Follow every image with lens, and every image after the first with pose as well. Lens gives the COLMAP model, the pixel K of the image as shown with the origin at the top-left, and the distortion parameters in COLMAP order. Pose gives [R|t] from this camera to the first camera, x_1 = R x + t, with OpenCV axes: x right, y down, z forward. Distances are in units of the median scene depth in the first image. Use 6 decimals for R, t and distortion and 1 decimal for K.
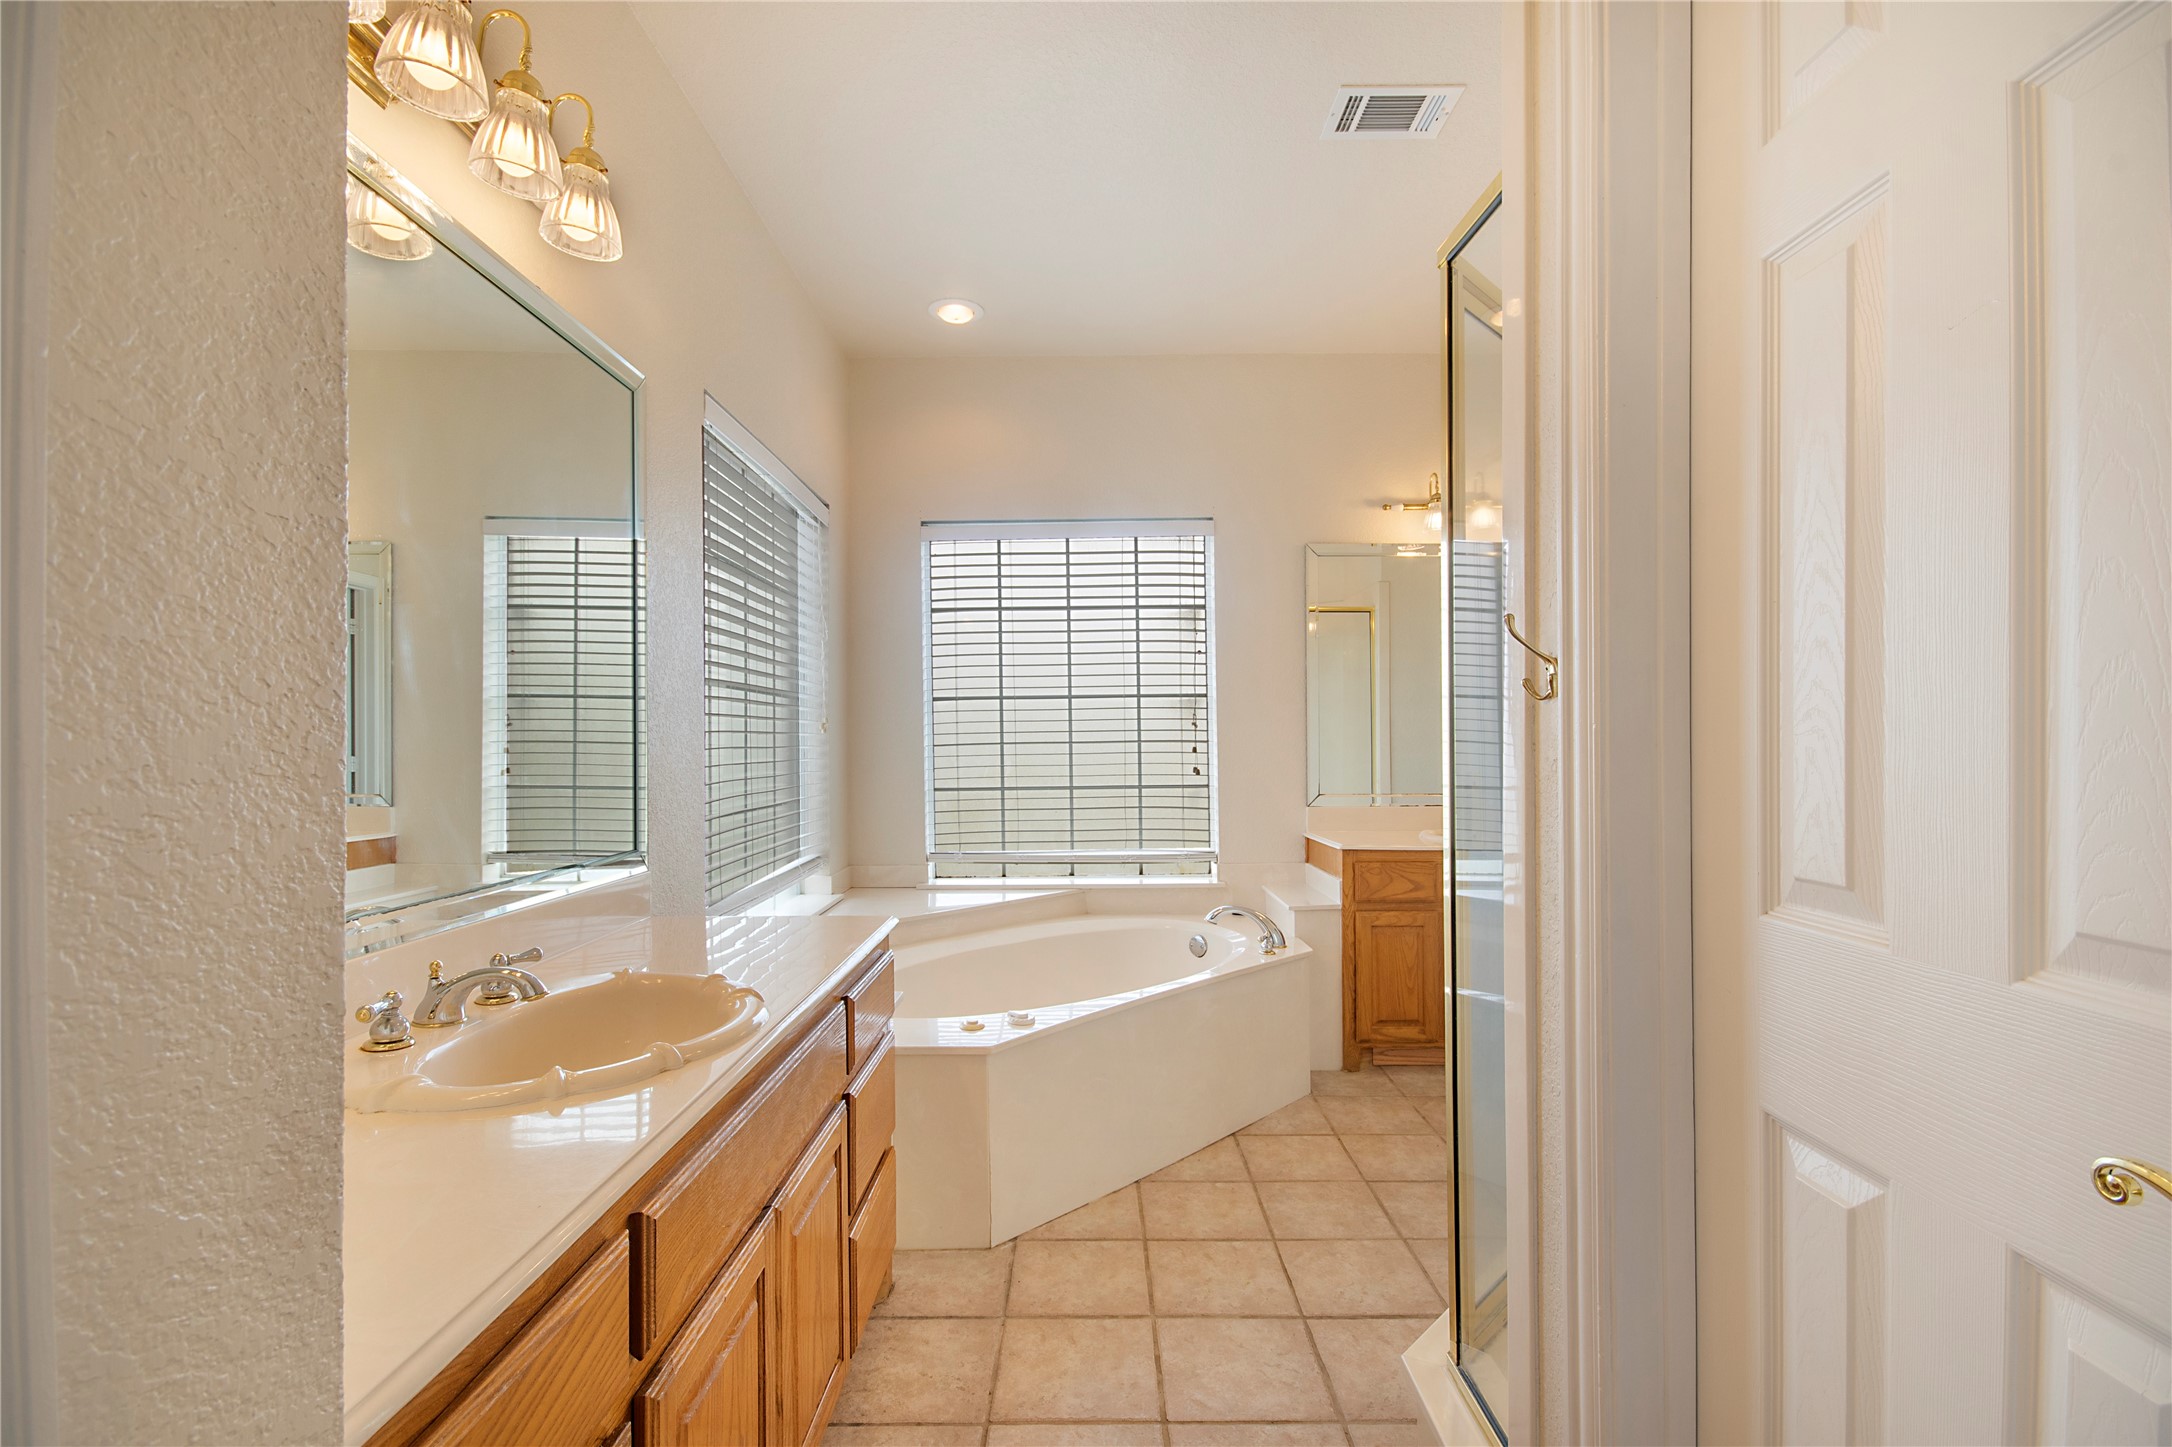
lens RADIAL K [[957.0, 0, 1096.1], [0, 957.0, 761.0], [0, 0, 1]] dist [0.004344, -0.006033]
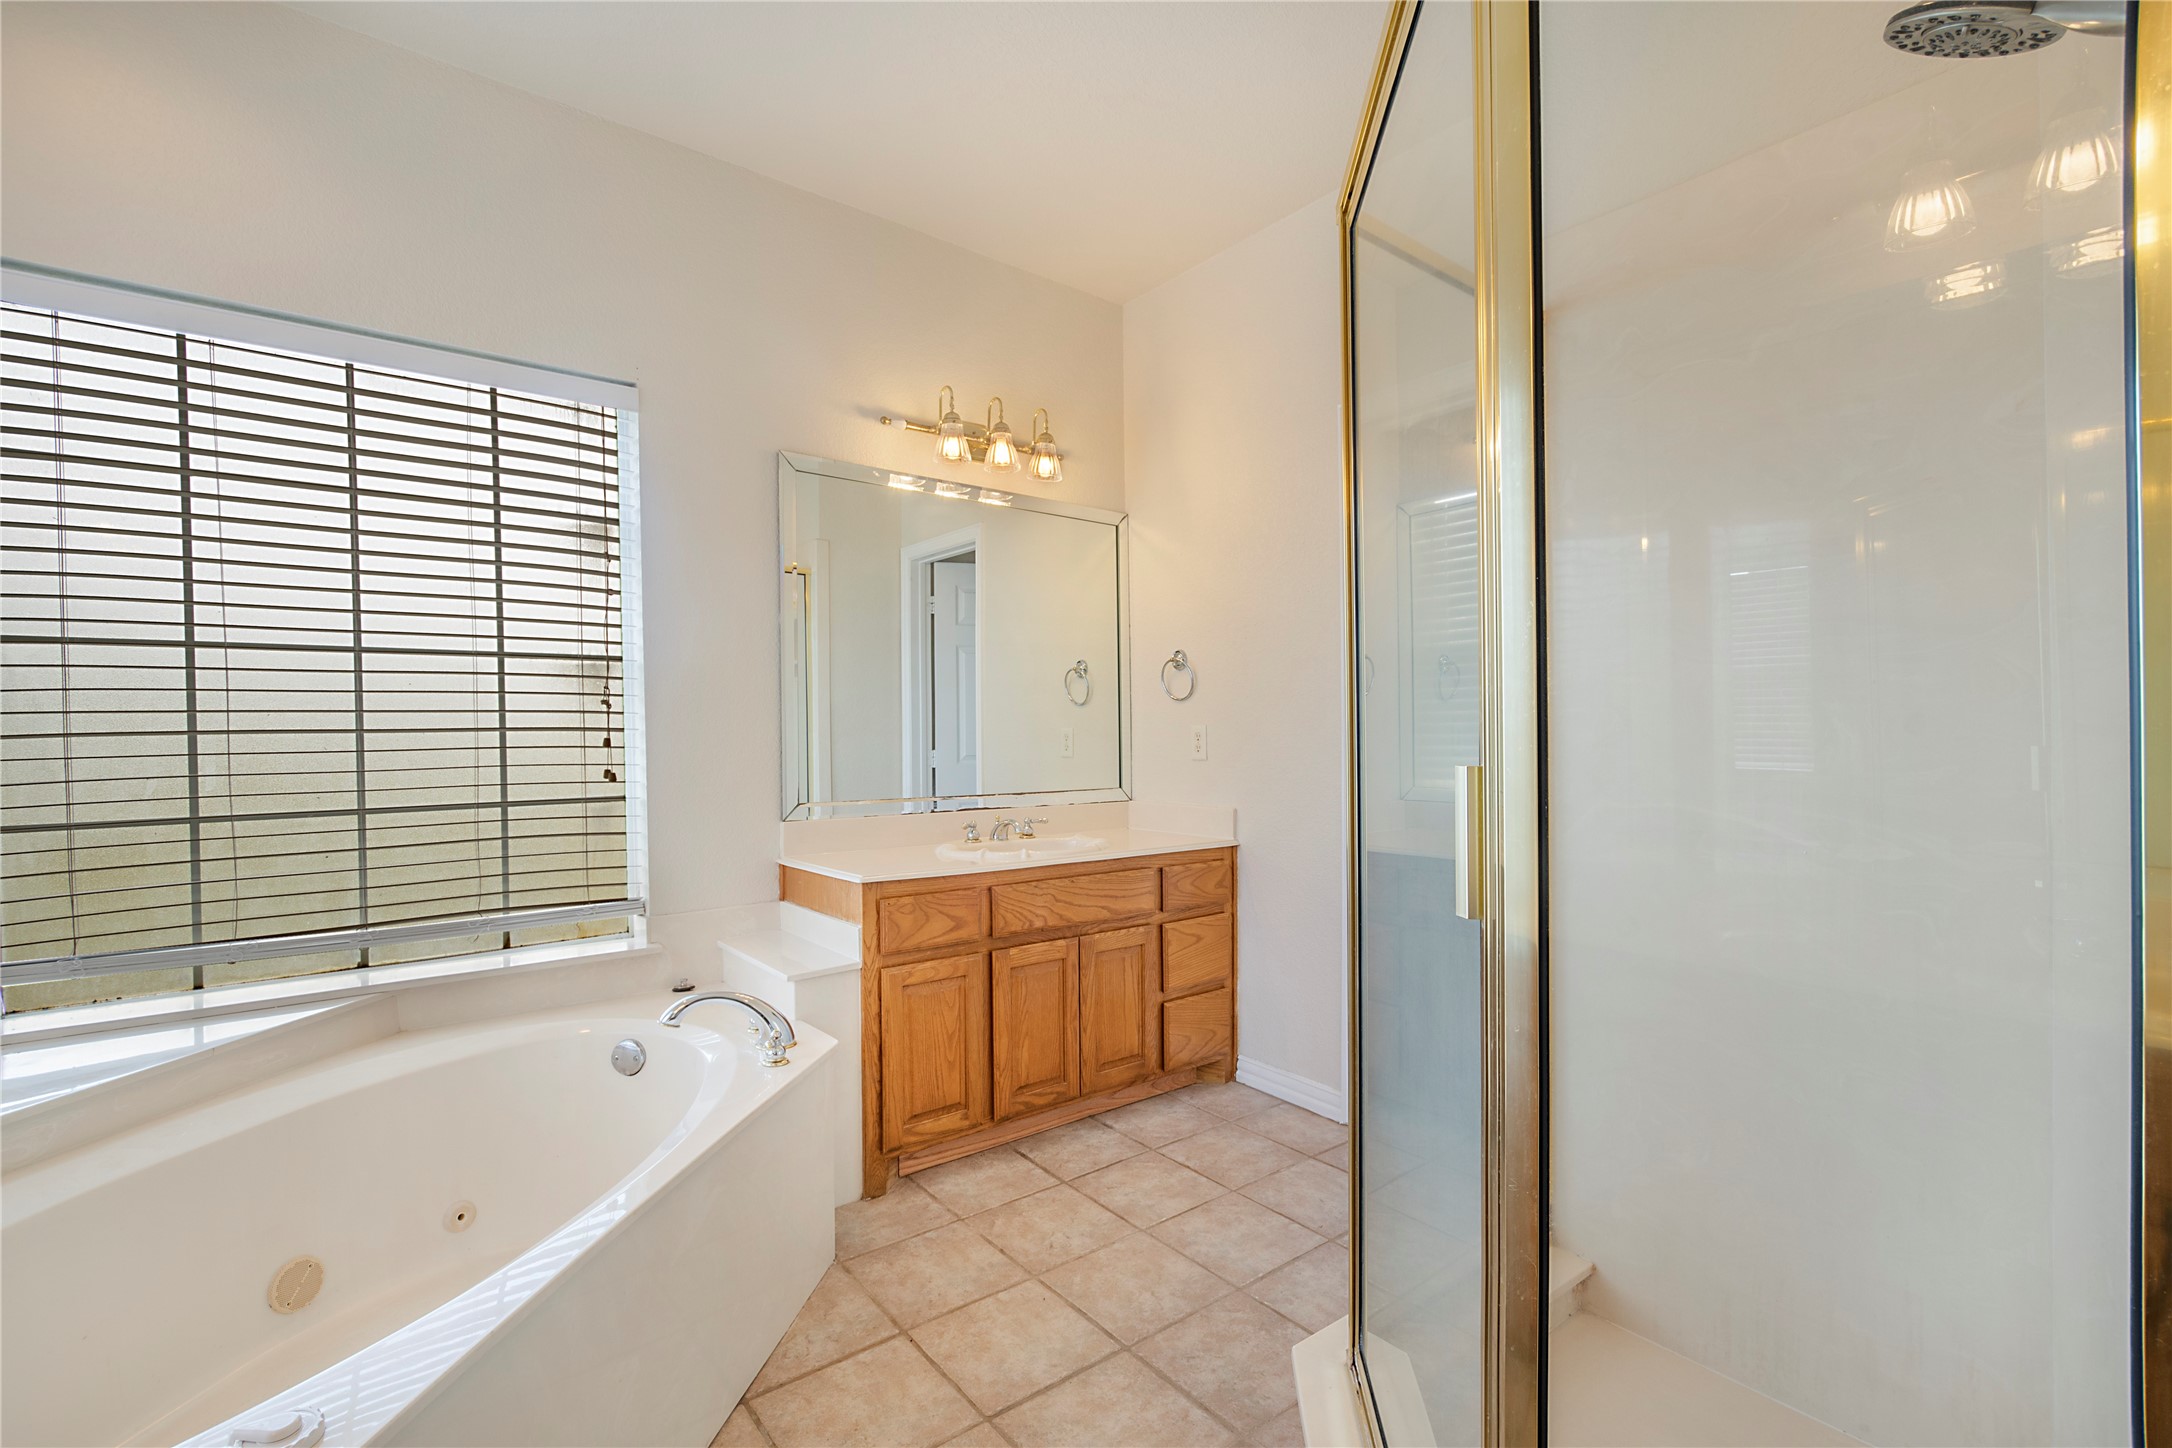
lens RADIAL K [[957.0, 0, 1103.4], [0, 957.0, 741.8], [0, 0, 1]] dist [0.004344, -0.006033]
pose [[0.785920, -0.005185, 0.618306, -0.036134], [0.014493, 0.999845, -0.010038, -0.001172], [-0.618158, 0.016850, 0.785873, 0.339817]]
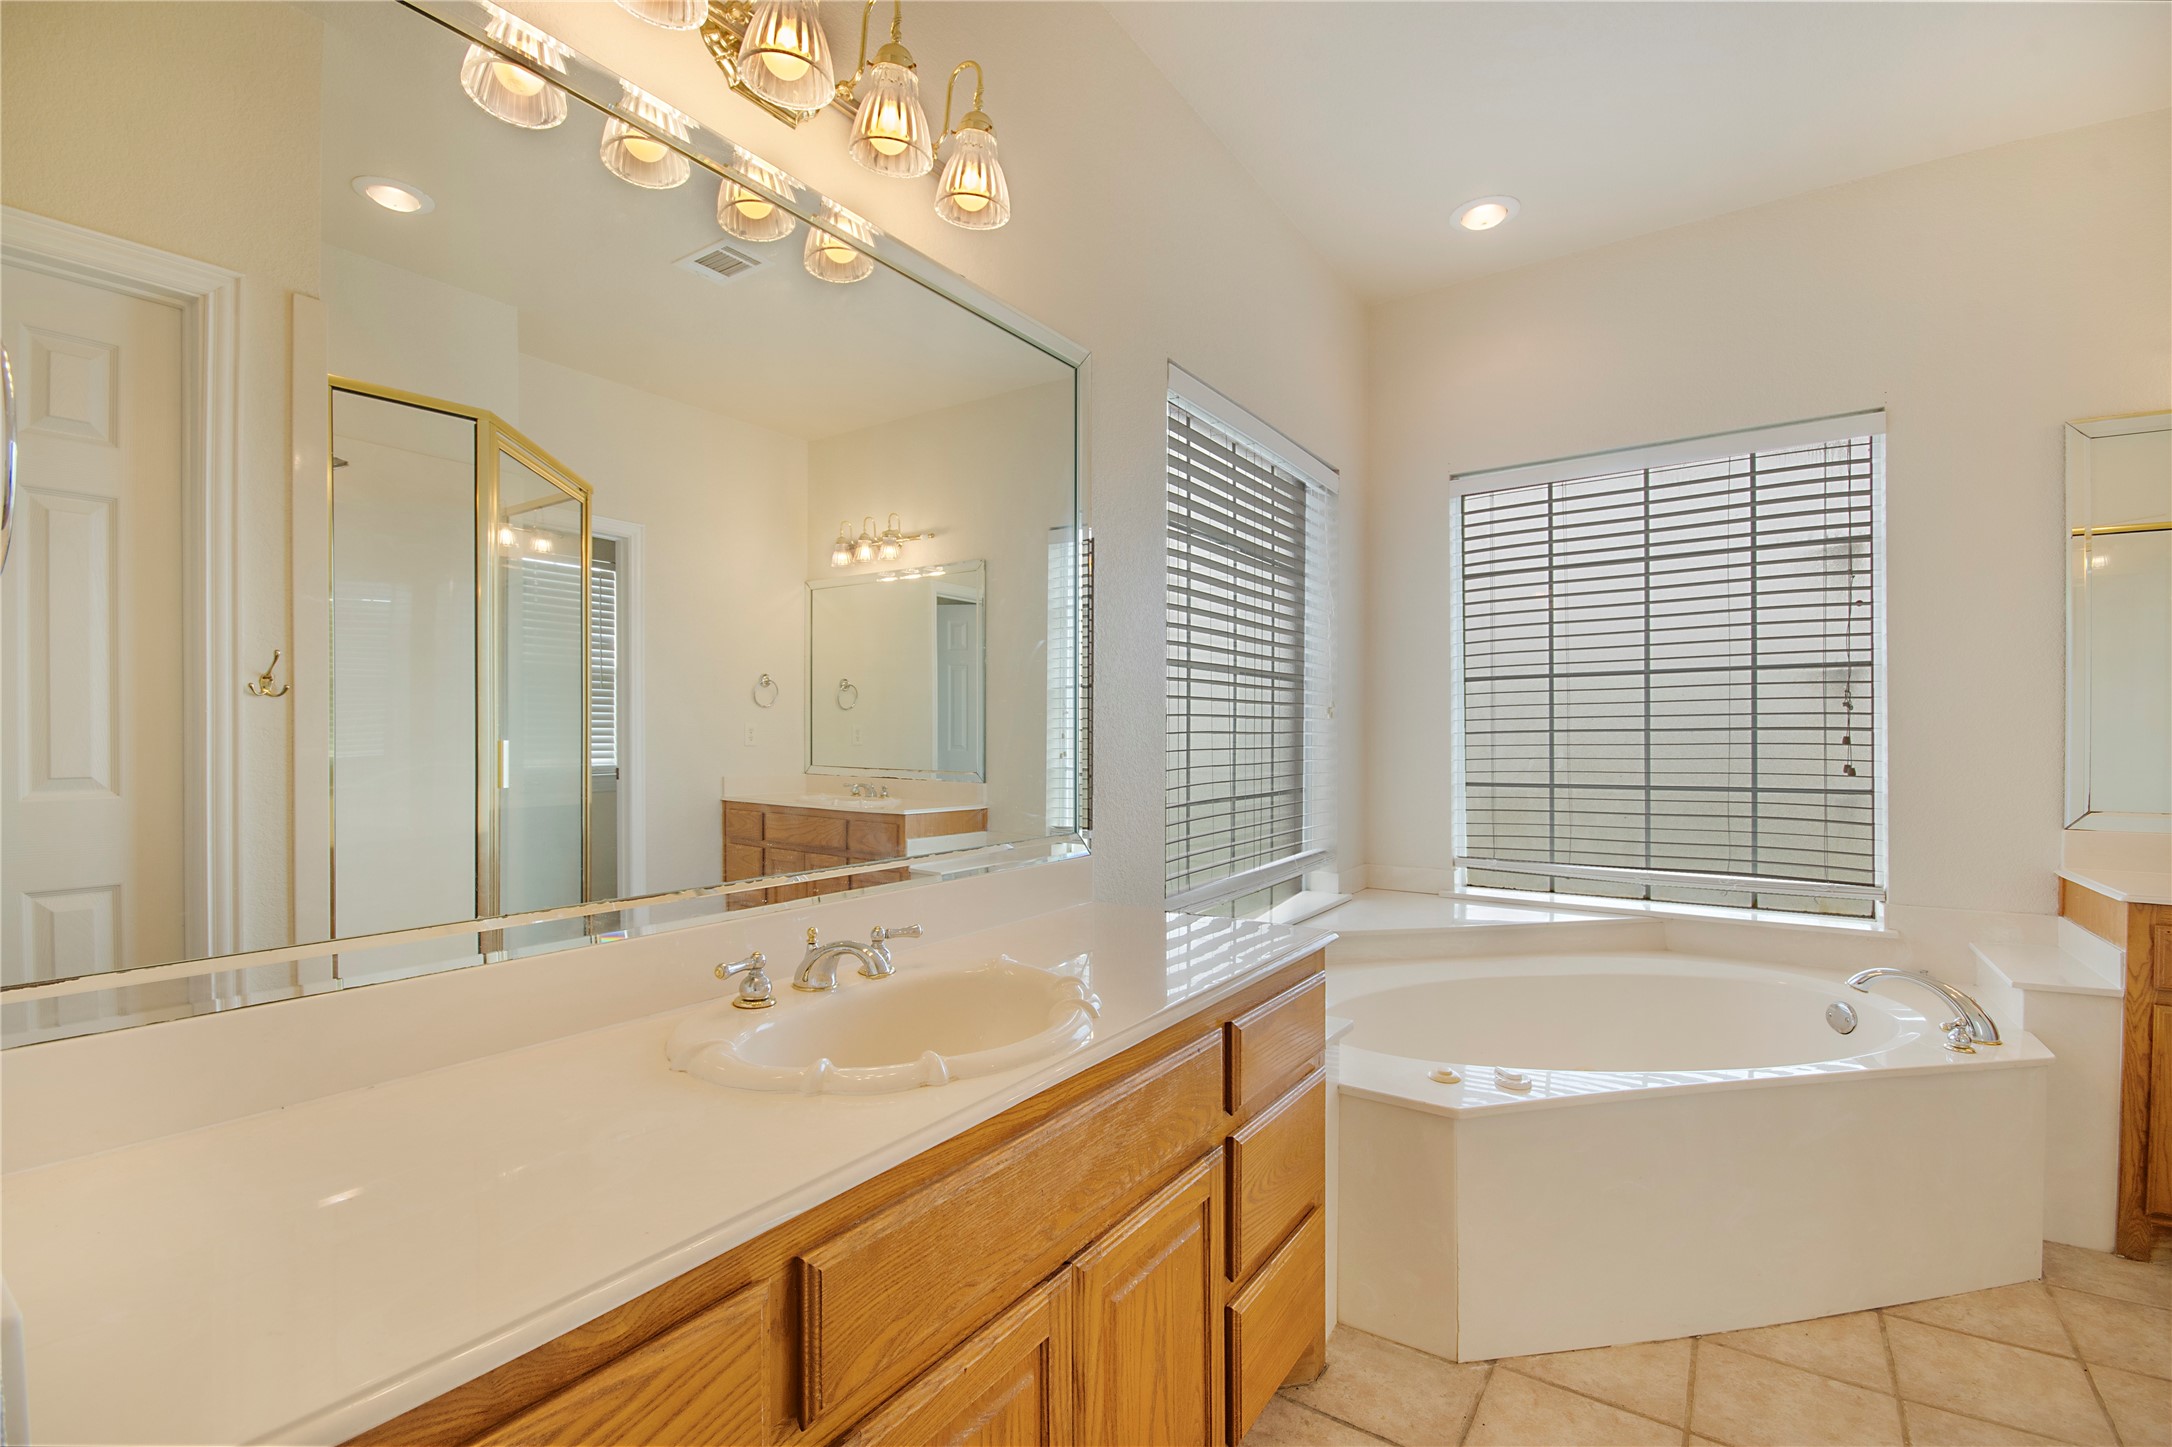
lens RADIAL K [[957.0, 0, 1103.7], [0, 957.0, 751.8], [0, 0, 1]] dist [0.004344, -0.006033]
pose [[0.824275, 0.014596, -0.566001, 0.058797], [-0.015227, 0.999878, 0.003611, 0.002986], [0.565984, 0.005642, 0.824397, 0.116215]]
